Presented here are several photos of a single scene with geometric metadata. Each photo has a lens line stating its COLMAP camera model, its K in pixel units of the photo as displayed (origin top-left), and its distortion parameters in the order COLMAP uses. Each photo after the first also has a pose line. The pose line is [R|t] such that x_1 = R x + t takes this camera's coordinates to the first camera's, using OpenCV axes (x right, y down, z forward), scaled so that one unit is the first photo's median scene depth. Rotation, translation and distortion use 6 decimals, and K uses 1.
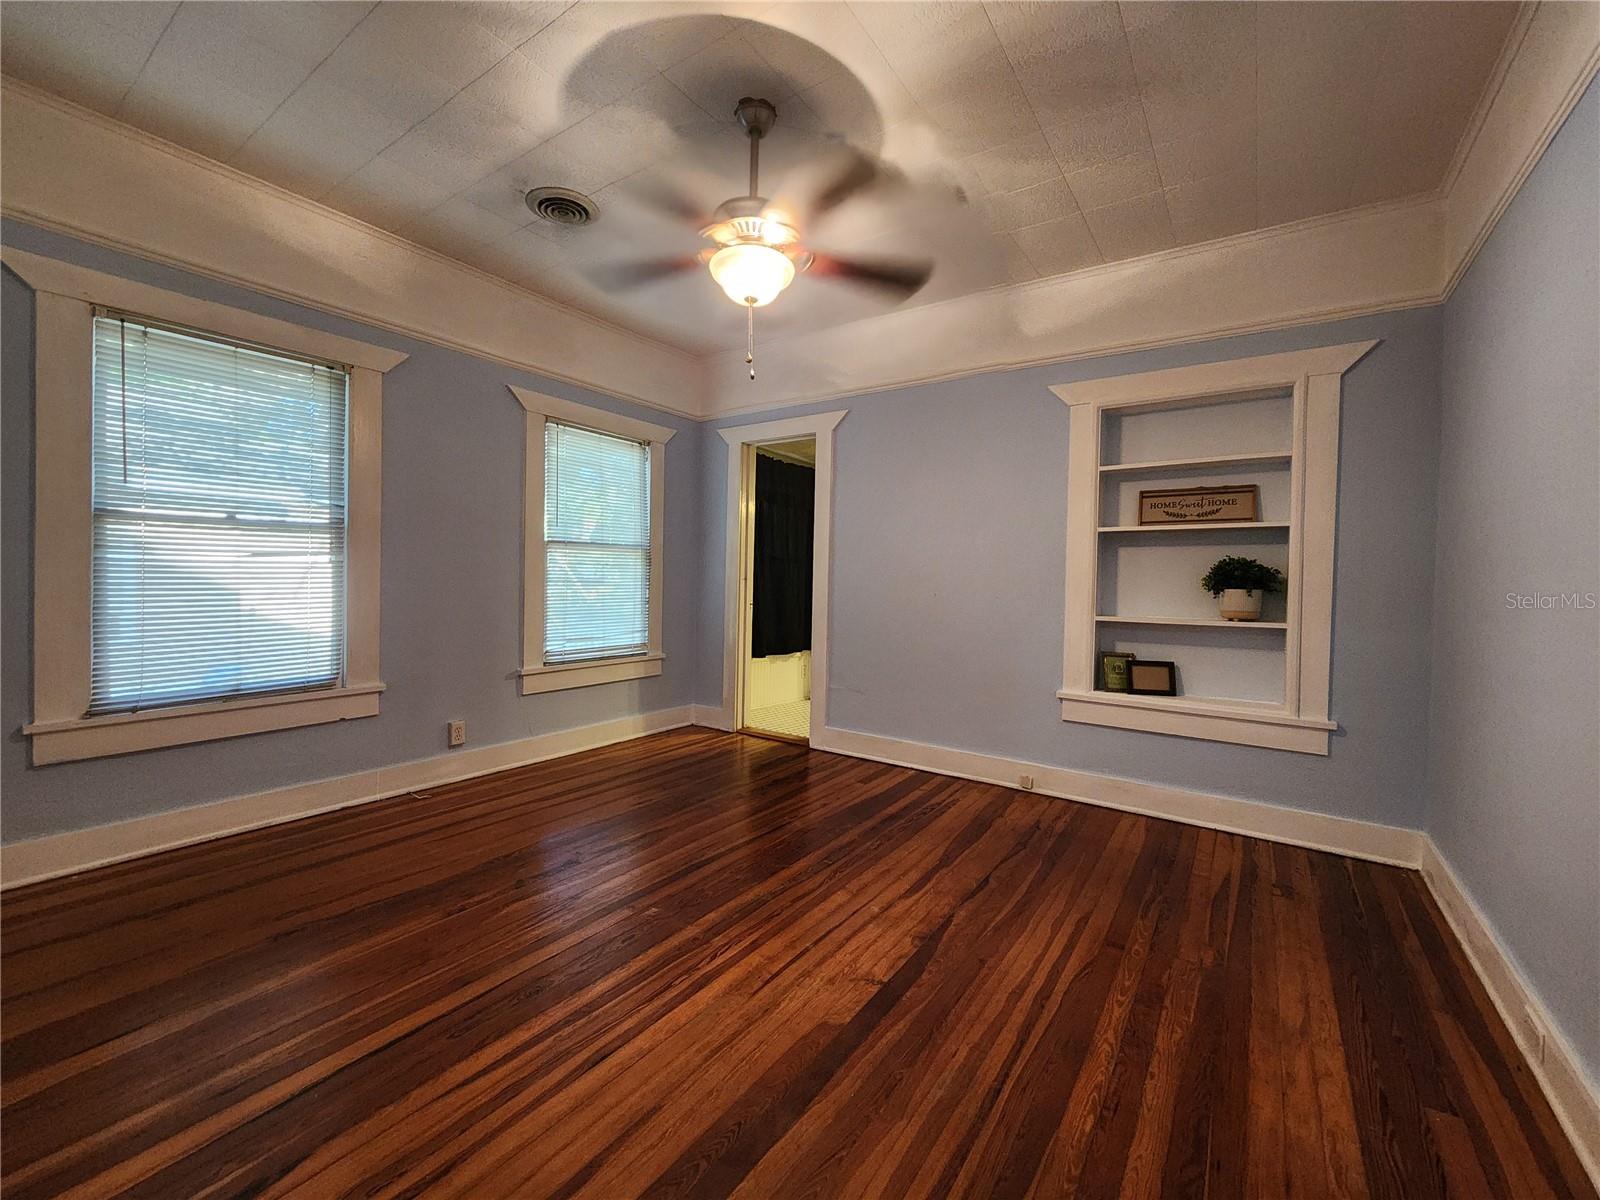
lens RADIAL K [[655.0, 0, 796.9], [0, 655.0, 595.0], [0, 0, 1]] dist [0.003496, -0.004392]
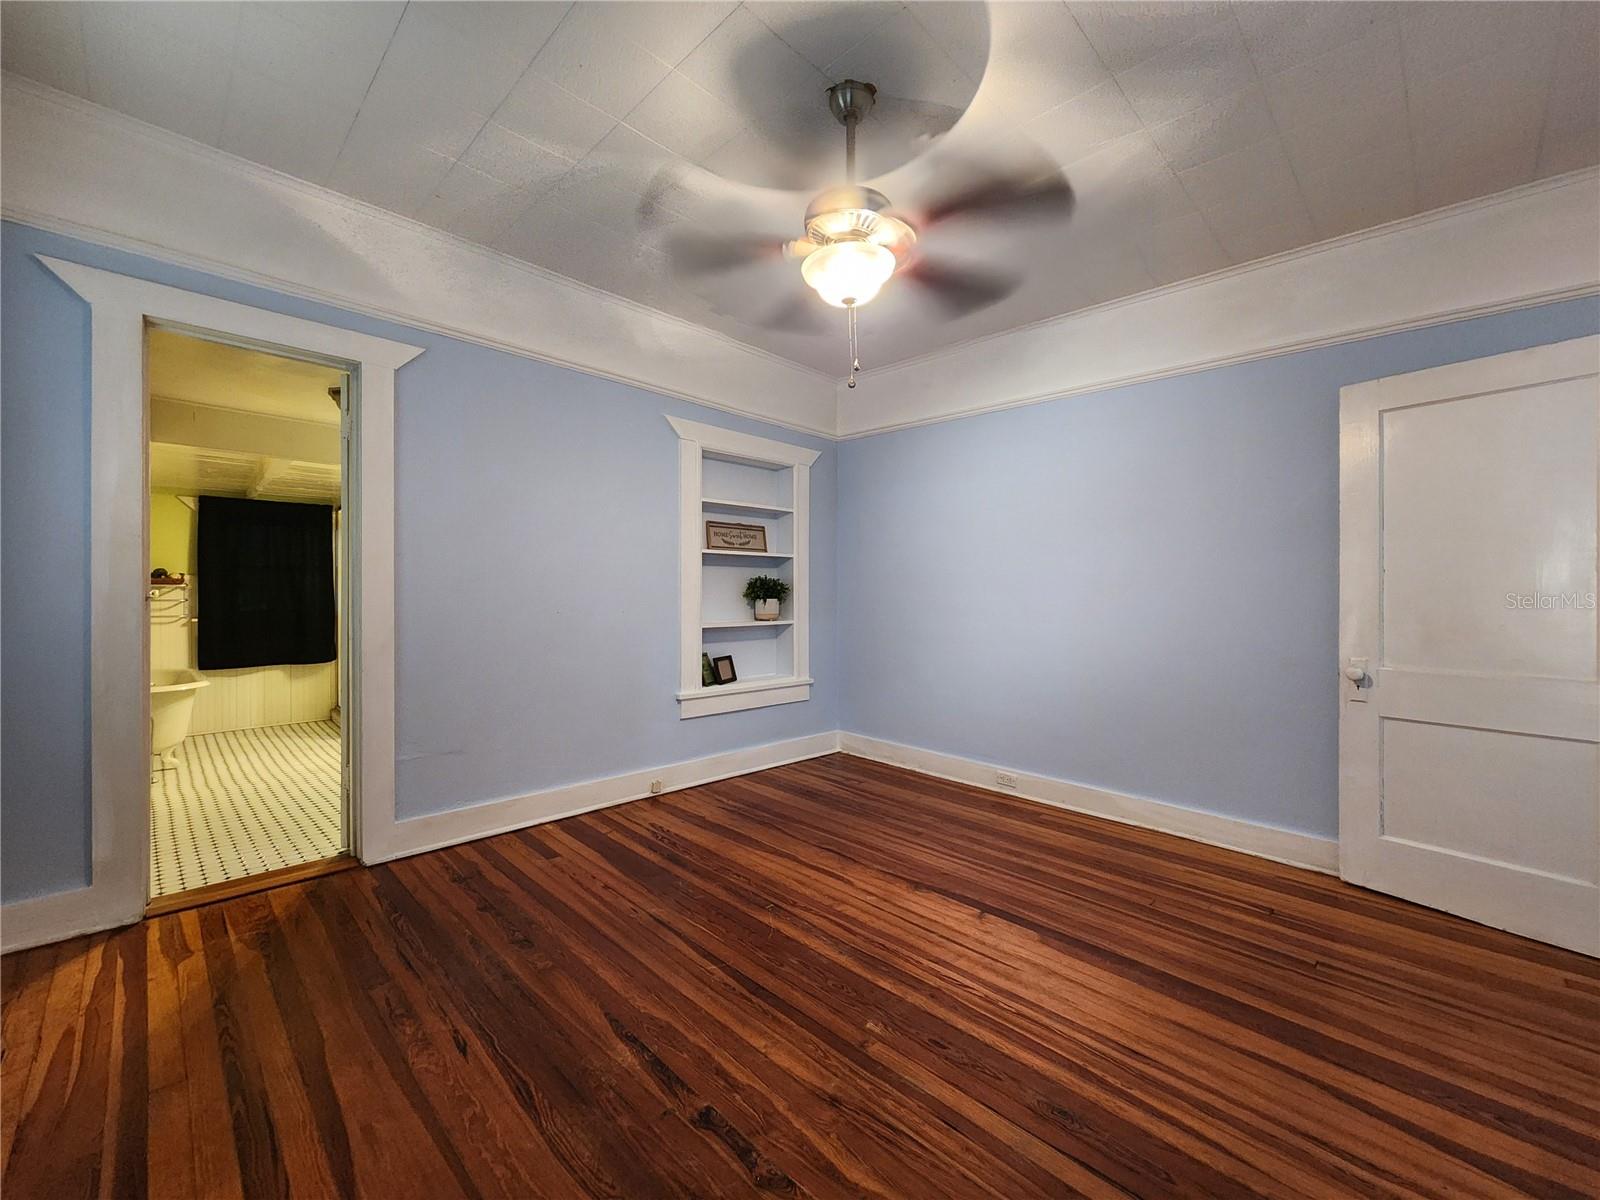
lens RADIAL K [[655.0, 0, 796.9], [0, 655.0, 595.0], [0, 0, 1]] dist [0.003496, -0.004392]
pose [[0.174690, -0.024069, 0.984329, -0.806137], [0.014340, 0.999657, 0.021899, -0.052525], [-0.984519, 0.010290, 0.174976, 0.750287]]
